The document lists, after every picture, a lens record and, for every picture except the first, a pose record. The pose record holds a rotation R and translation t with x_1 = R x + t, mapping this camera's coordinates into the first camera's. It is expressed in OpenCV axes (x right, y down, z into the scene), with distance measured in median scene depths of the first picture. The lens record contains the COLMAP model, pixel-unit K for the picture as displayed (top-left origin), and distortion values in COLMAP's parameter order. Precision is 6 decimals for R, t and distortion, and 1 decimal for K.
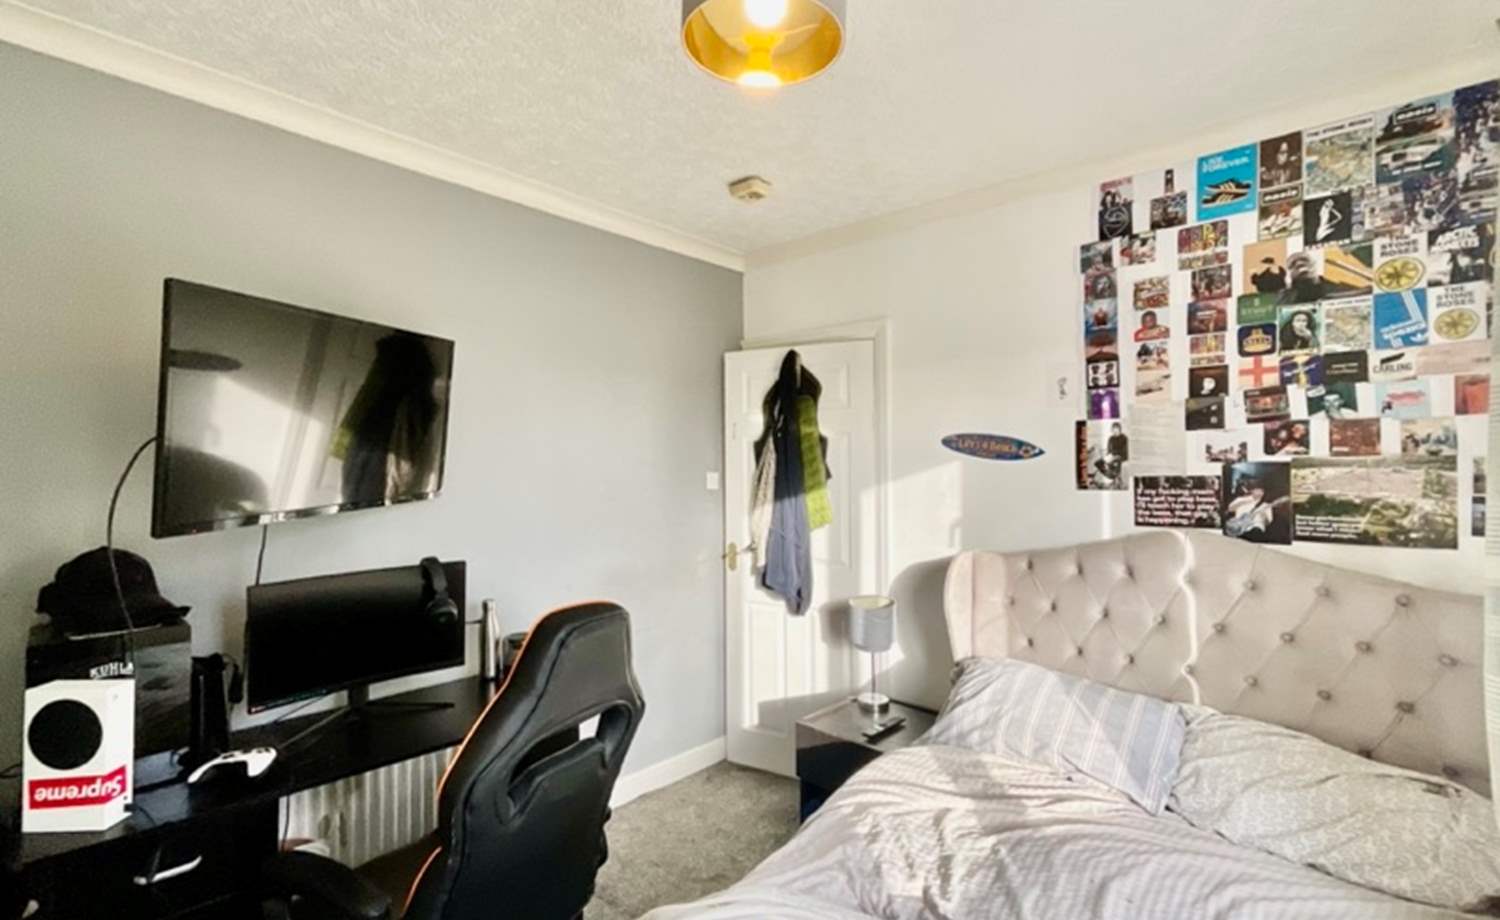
lens RADIAL K [[672.3, 0, 750.0], [0, 672.3, 460.0], [0, 0, 1]] dist [-0.000959, 0.000215]
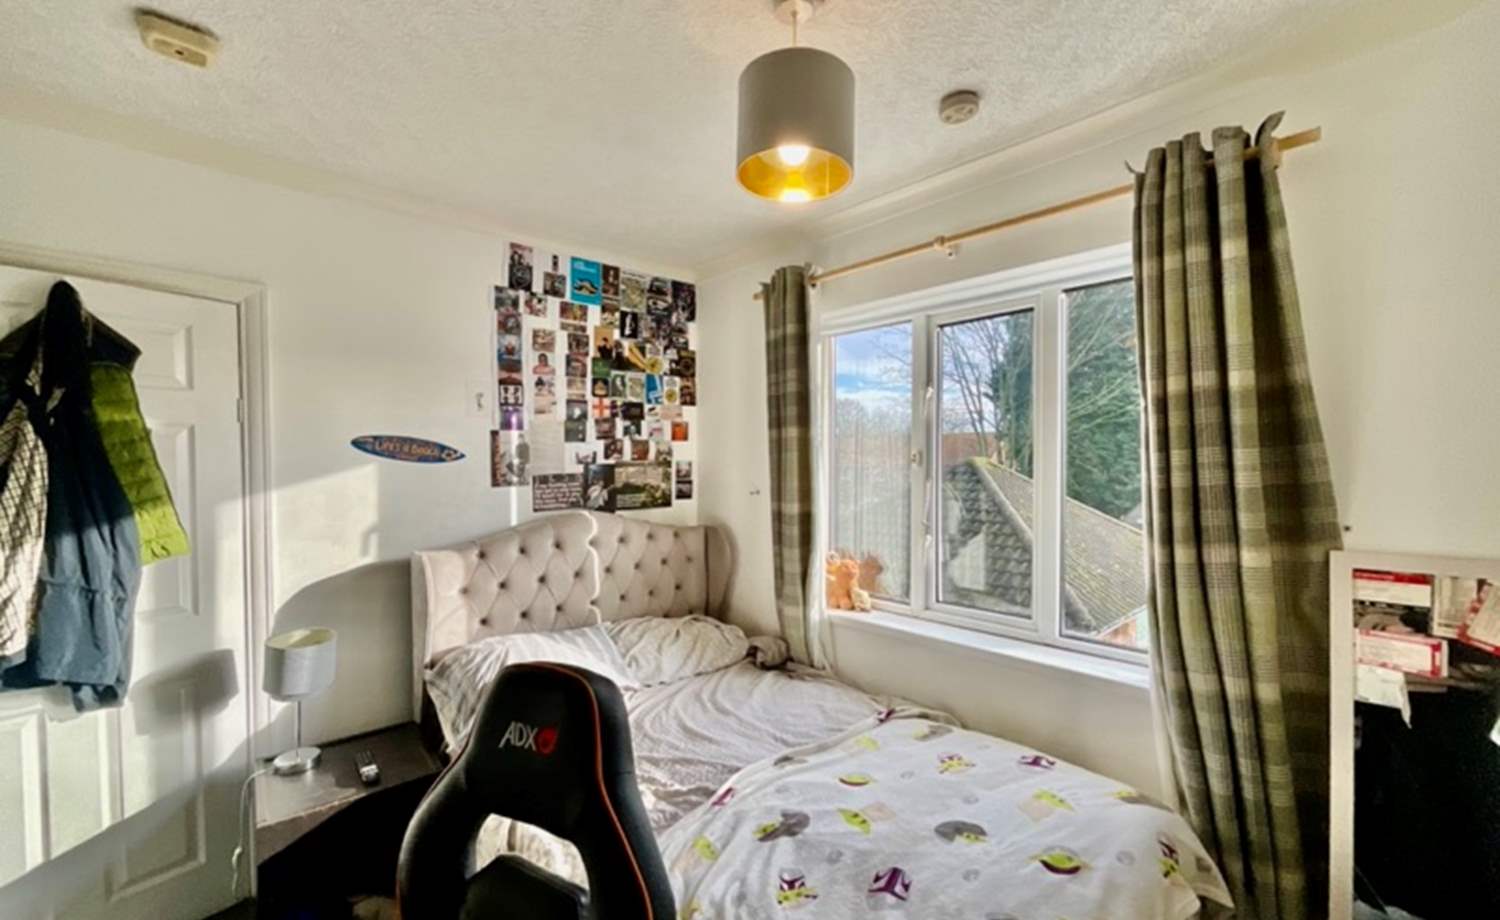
lens RADIAL K [[613.5, 0, 750.0], [0, 613.5, 460.0], [0, 0, 1]] dist [0.000749, 0.000591]
pose [[0.079676, -0.006547, 0.996799, -0.647226], [-0.009813, 0.999925, 0.007352, -0.019711], [-0.996773, -0.010367, 0.079606, 0.507409]]
